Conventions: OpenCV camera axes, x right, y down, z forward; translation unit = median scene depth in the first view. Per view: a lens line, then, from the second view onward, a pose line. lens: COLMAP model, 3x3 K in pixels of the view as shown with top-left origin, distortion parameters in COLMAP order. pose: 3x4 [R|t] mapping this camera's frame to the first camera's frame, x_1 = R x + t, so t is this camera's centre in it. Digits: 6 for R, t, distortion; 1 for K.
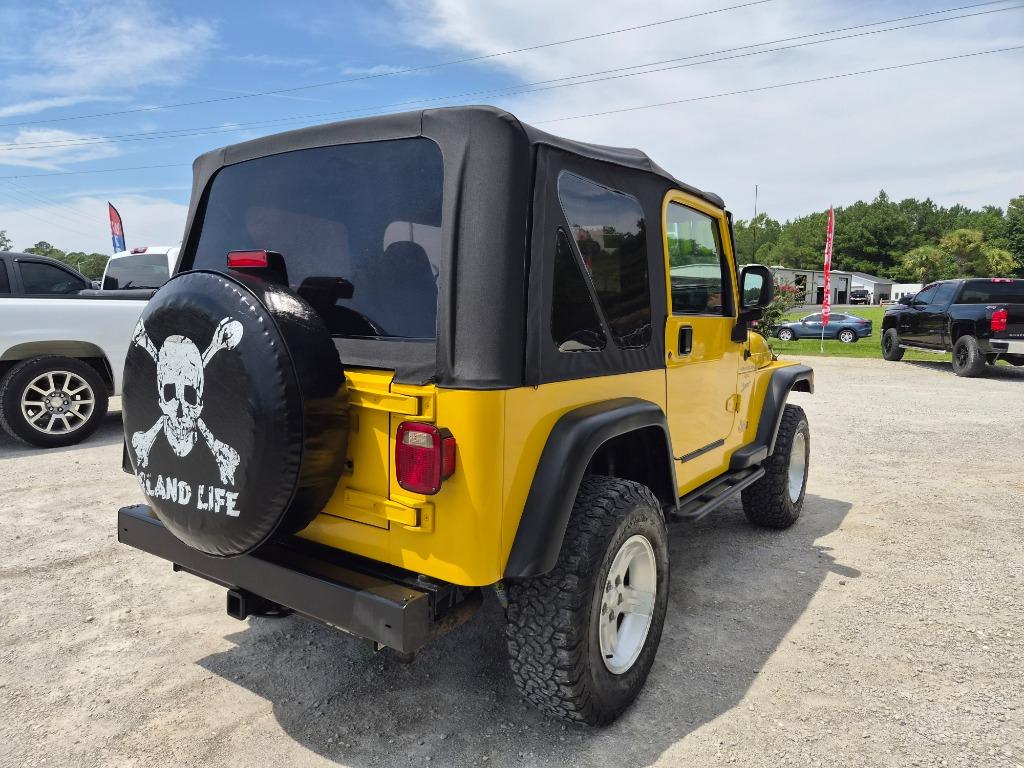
lens RADIAL K [[685.8, 0, 516.7], [0, 685.8, 380.9], [0, 0, 1]] dist [0.063555, -0.053173]
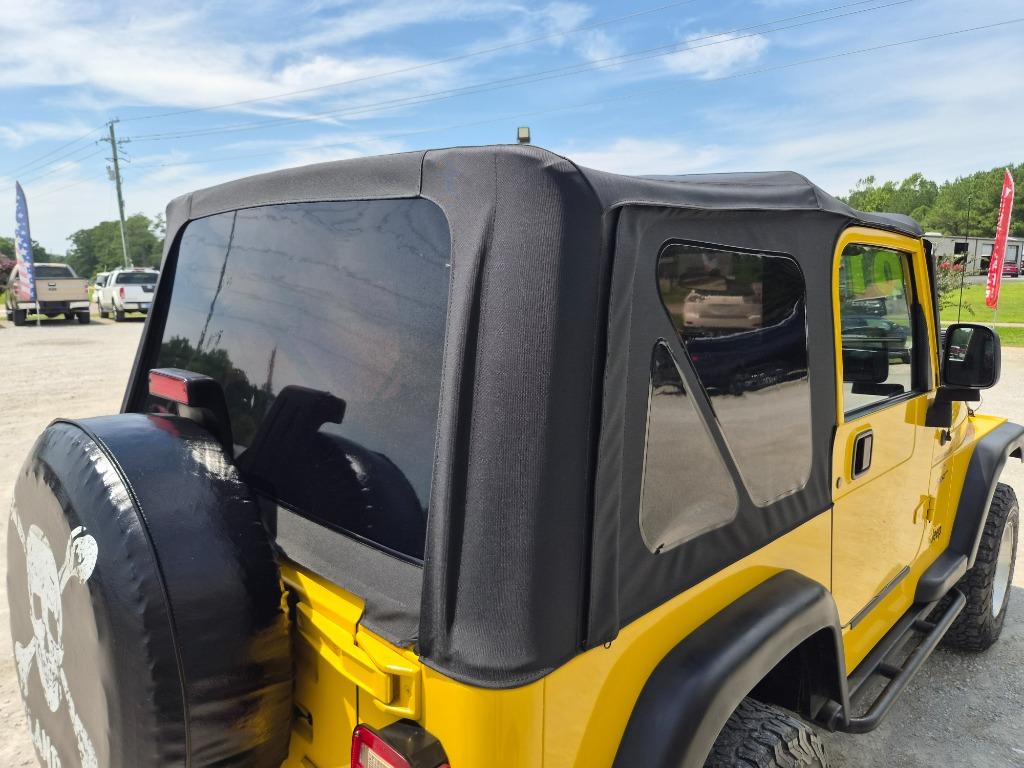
lens RADIAL K [[711.1, 0, 512.0], [0, 711.1, 384.0], [0, 0, 1]] dist [0.068572, -0.070588]
pose [[0.985833, 0.018587, -0.166699, 0.043347], [-0.013783, 0.999457, 0.029930, -0.212834], [0.167165, -0.027209, 0.985553, 0.407522]]
